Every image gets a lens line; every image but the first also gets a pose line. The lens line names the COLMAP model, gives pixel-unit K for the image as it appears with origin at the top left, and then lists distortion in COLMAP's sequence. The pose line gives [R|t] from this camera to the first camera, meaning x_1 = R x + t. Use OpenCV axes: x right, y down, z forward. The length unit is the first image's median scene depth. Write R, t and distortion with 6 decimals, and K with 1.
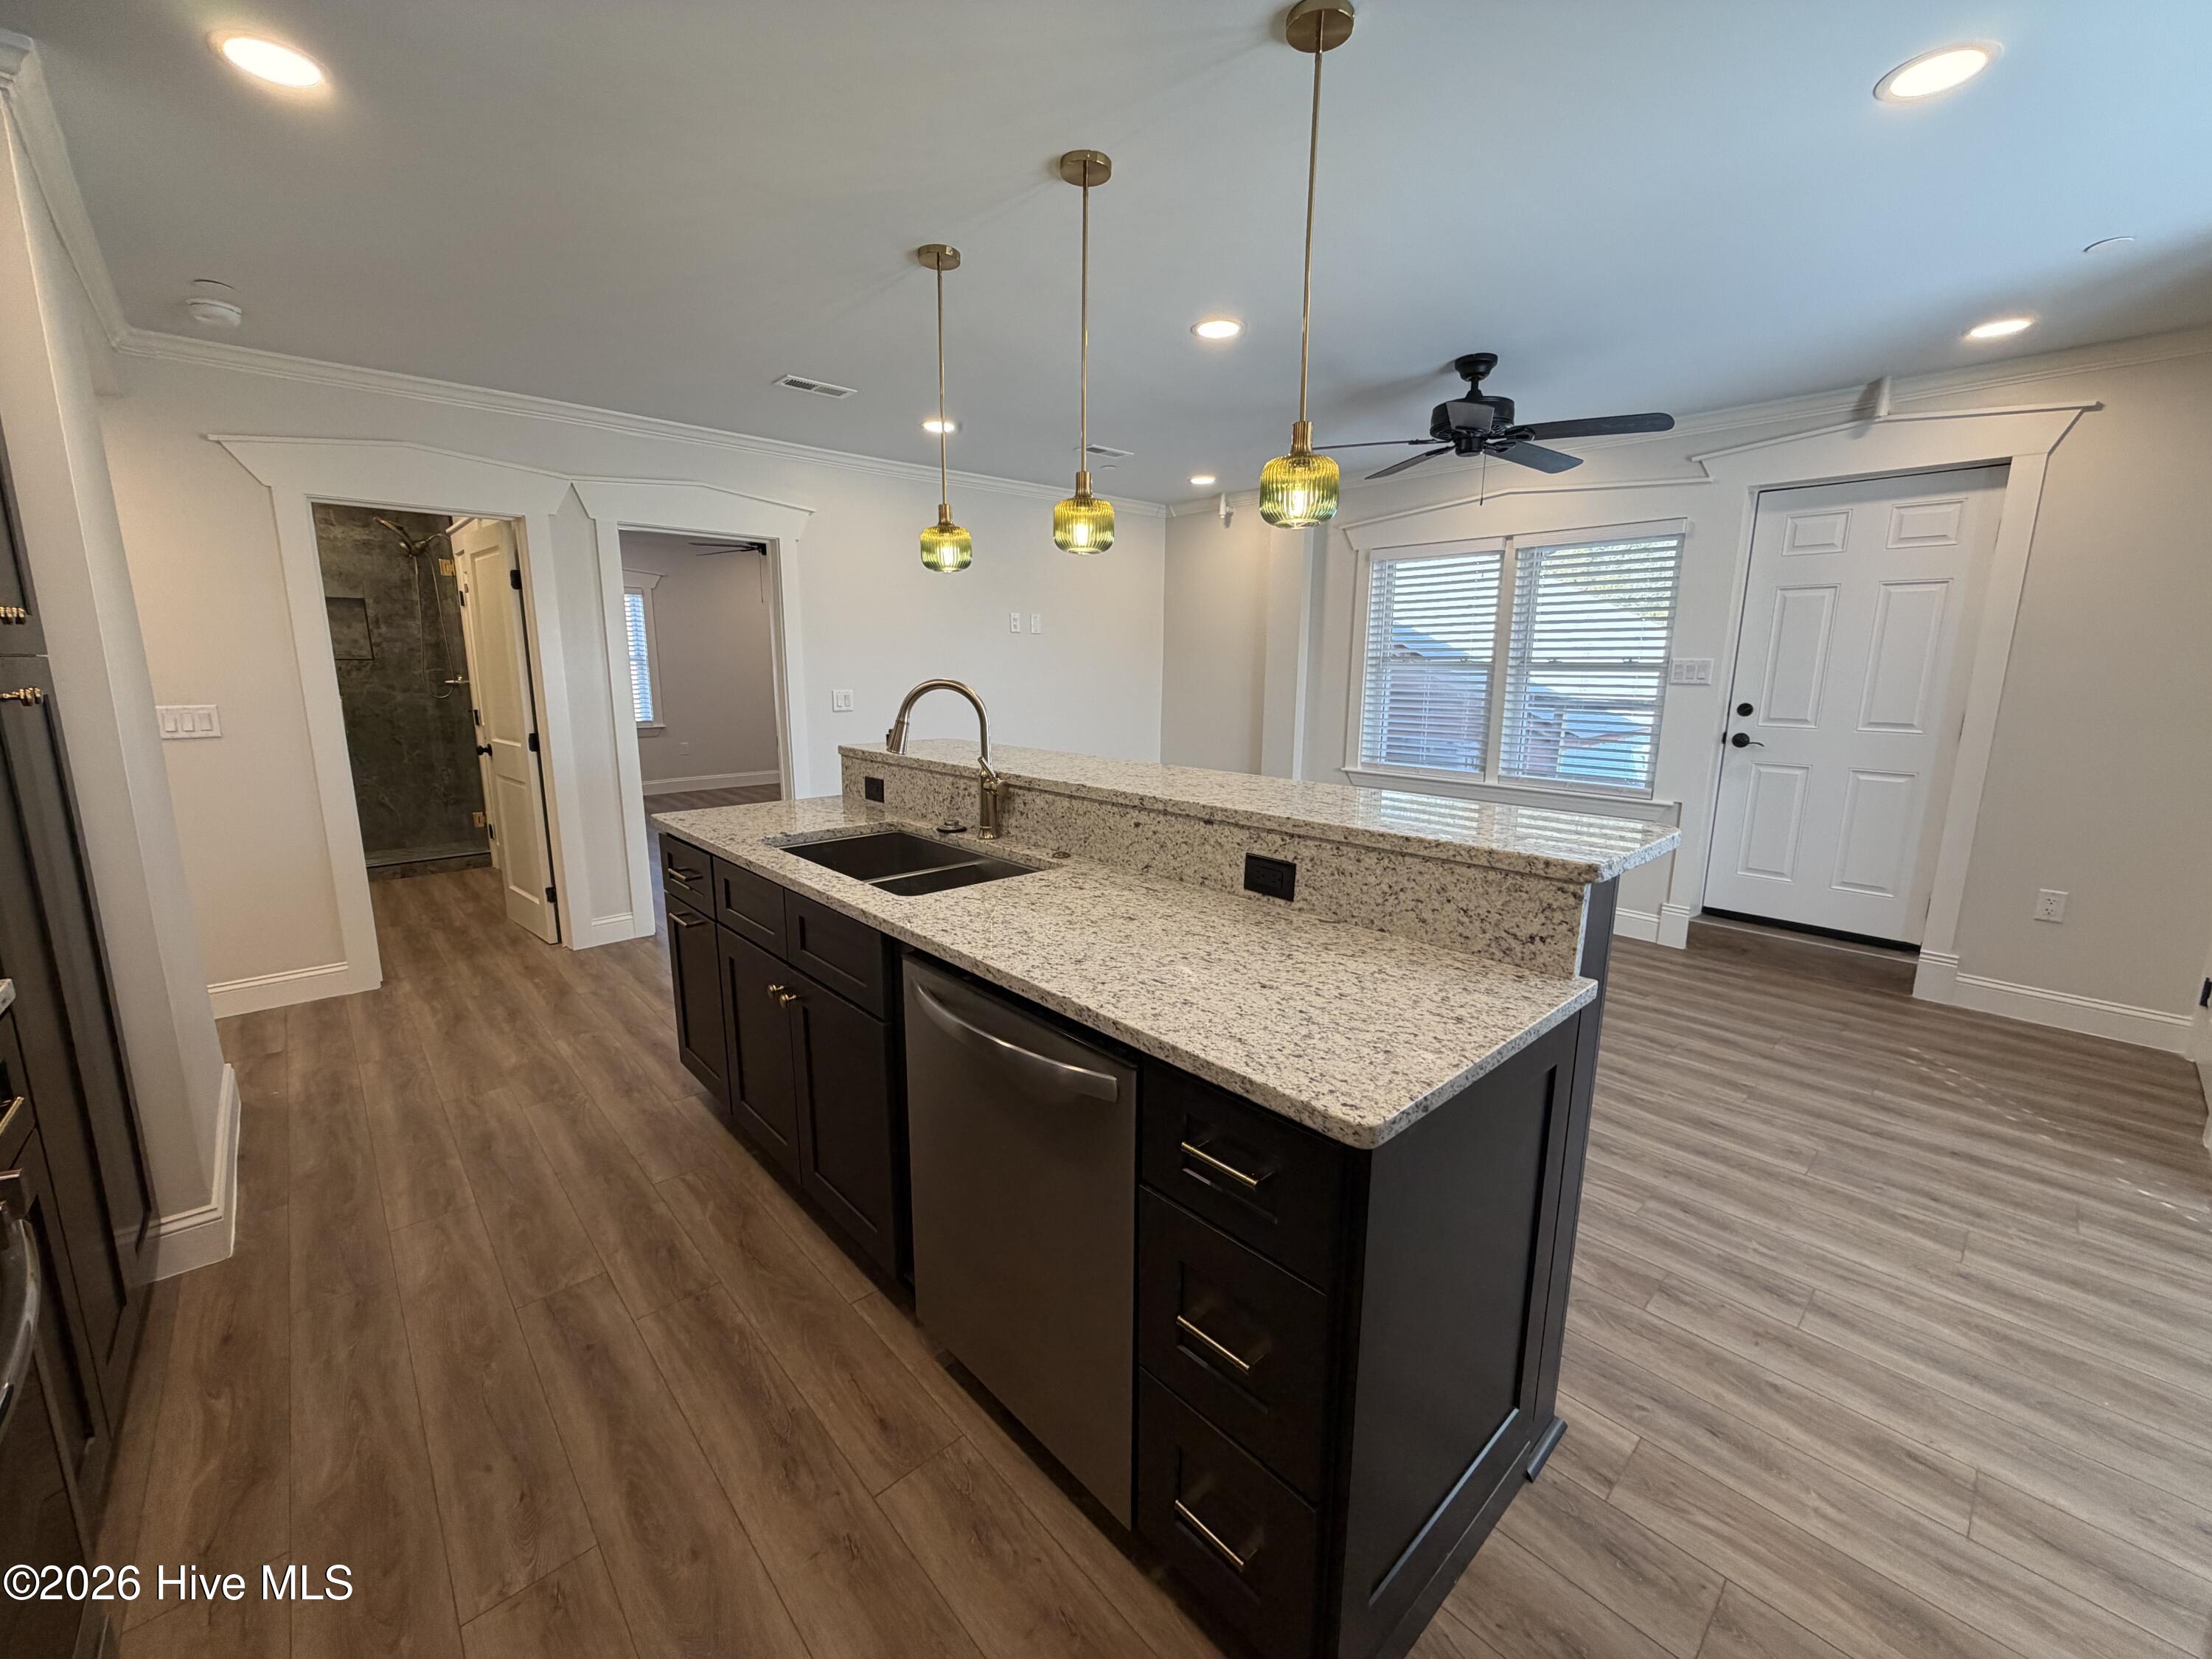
lens RADIAL K [[878.2, 0, 1106.0], [0, 878.2, 829.5], [0, 0, 1]] dist [0.004495, -0.000073]
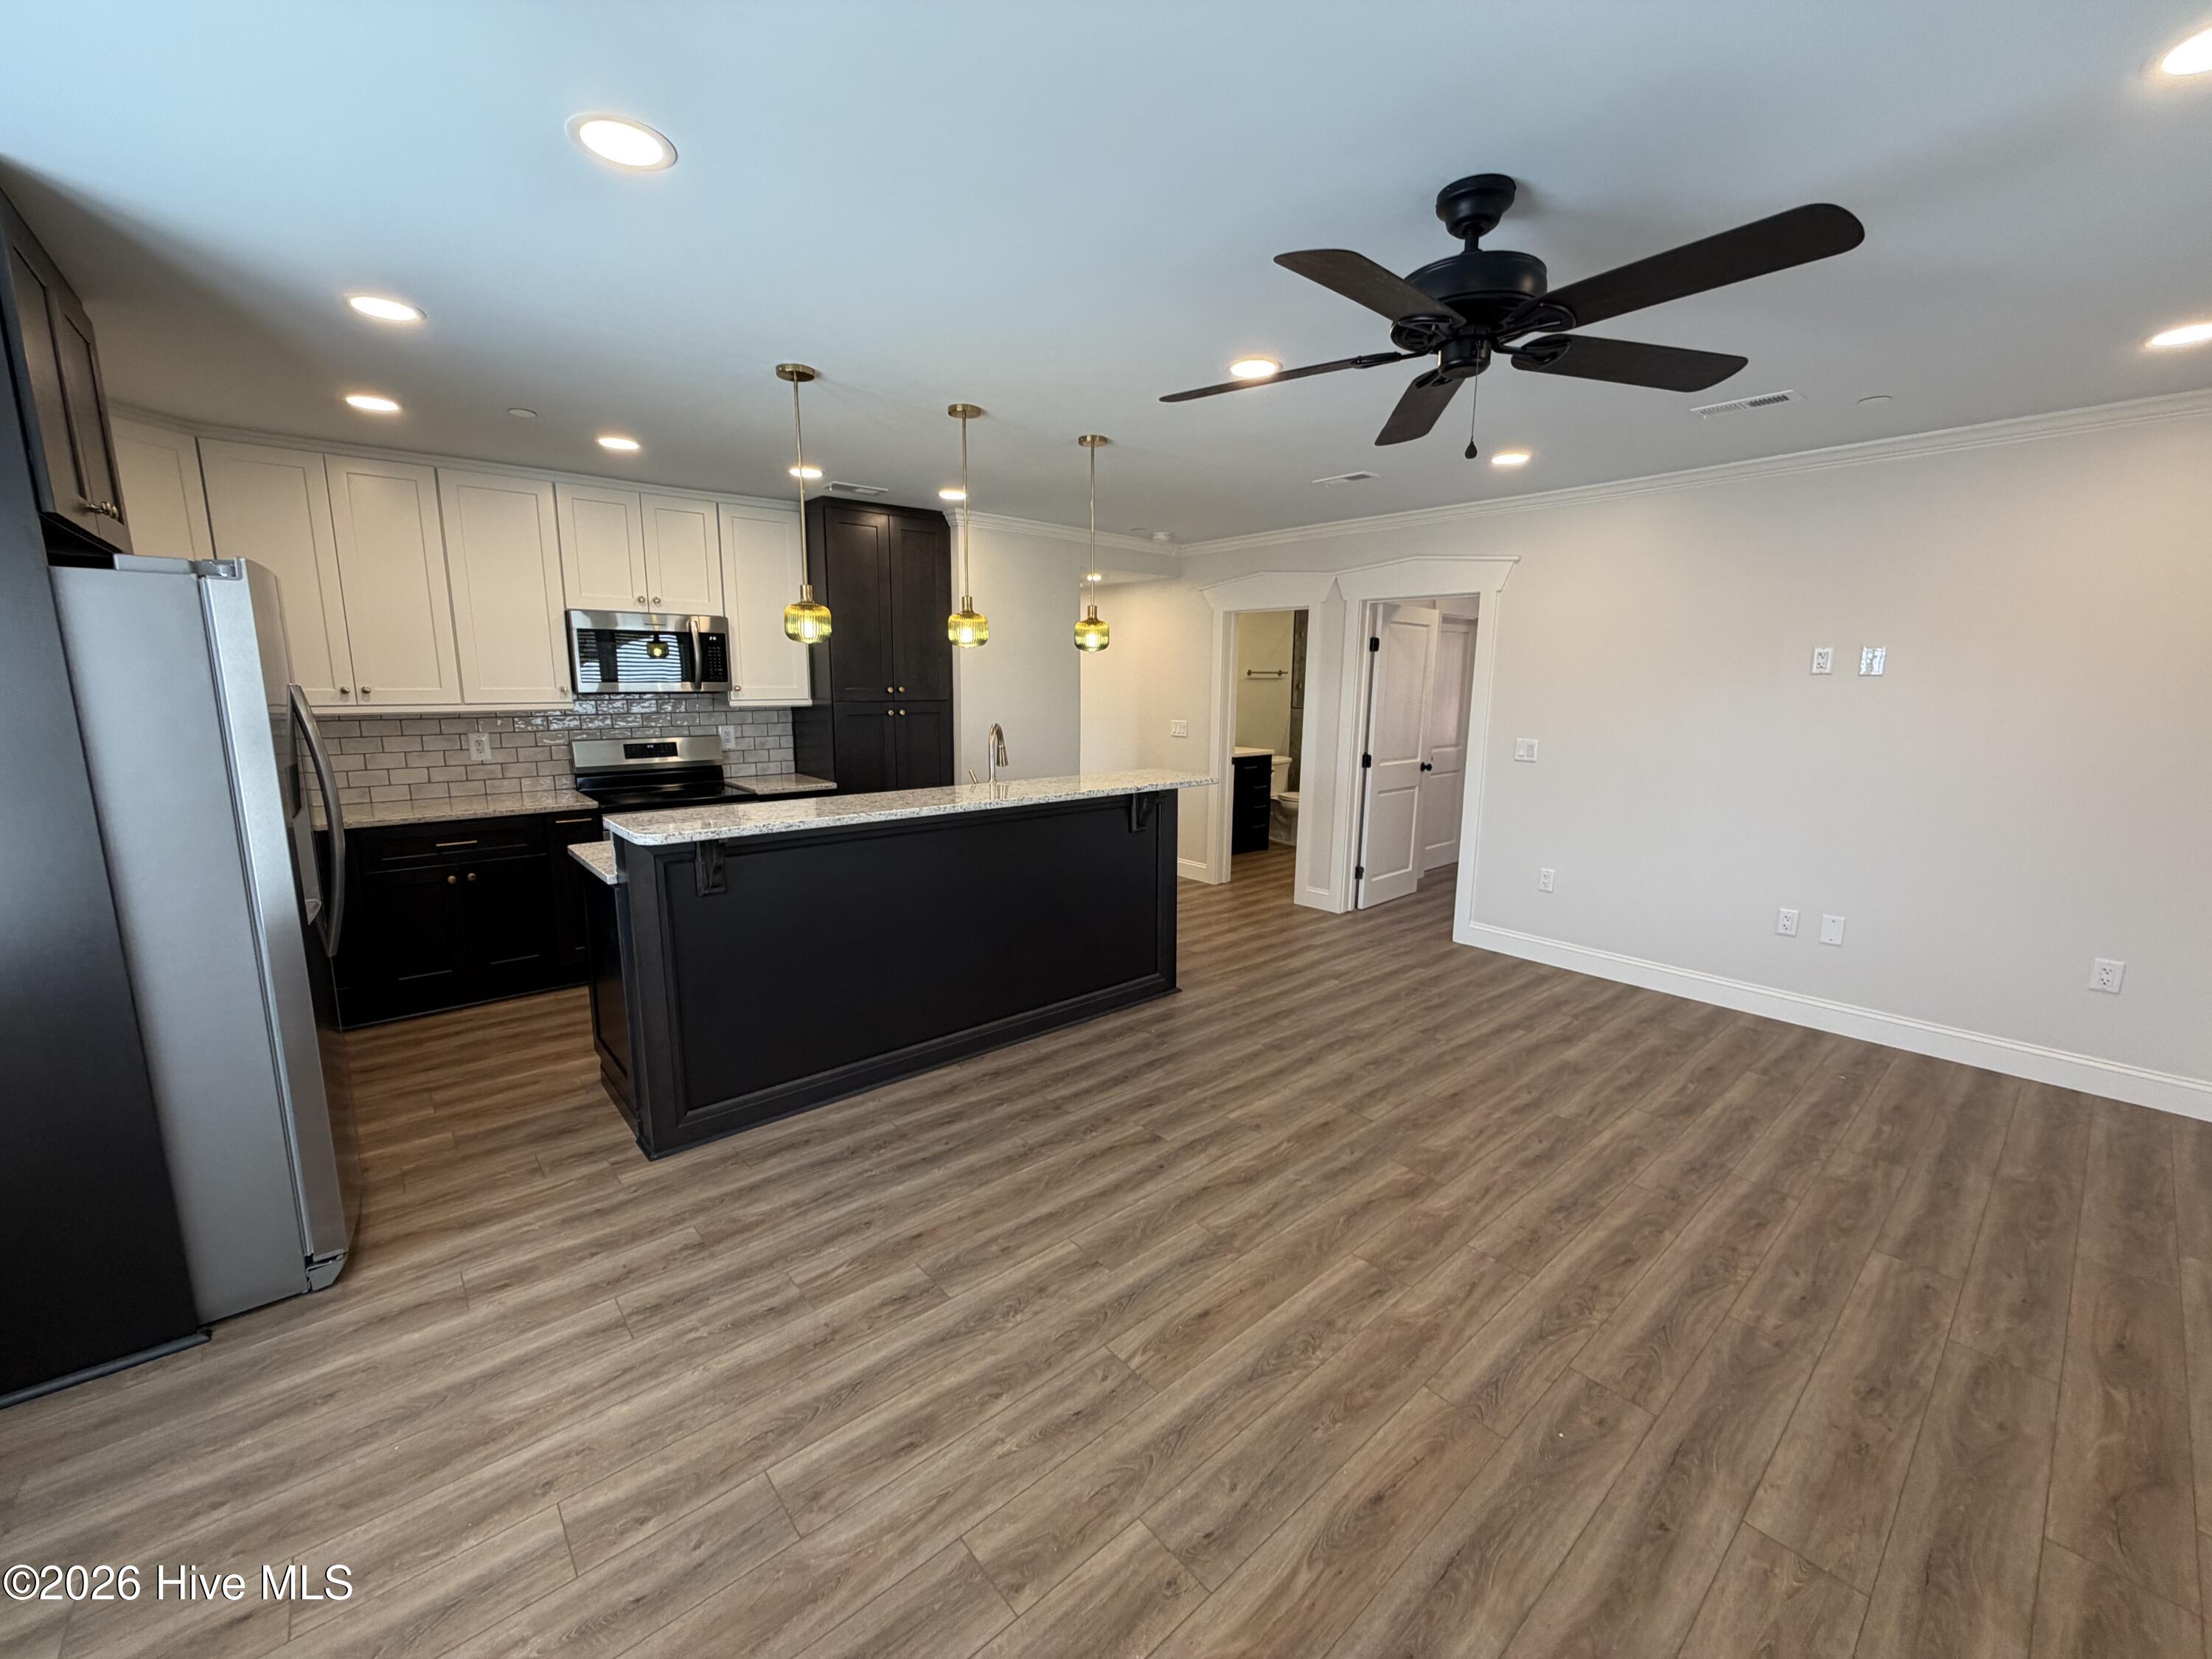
lens RADIAL K [[878.2, 0, 1106.0], [0, 878.2, 829.5], [0, 0, 1]] dist [0.004495, -0.000073]
pose [[-0.028702, 0.163767, -0.986081, 1.744927], [-0.190015, 0.967606, 0.166229, -0.346800], [0.981362, 0.192142, 0.003346, 1.452478]]
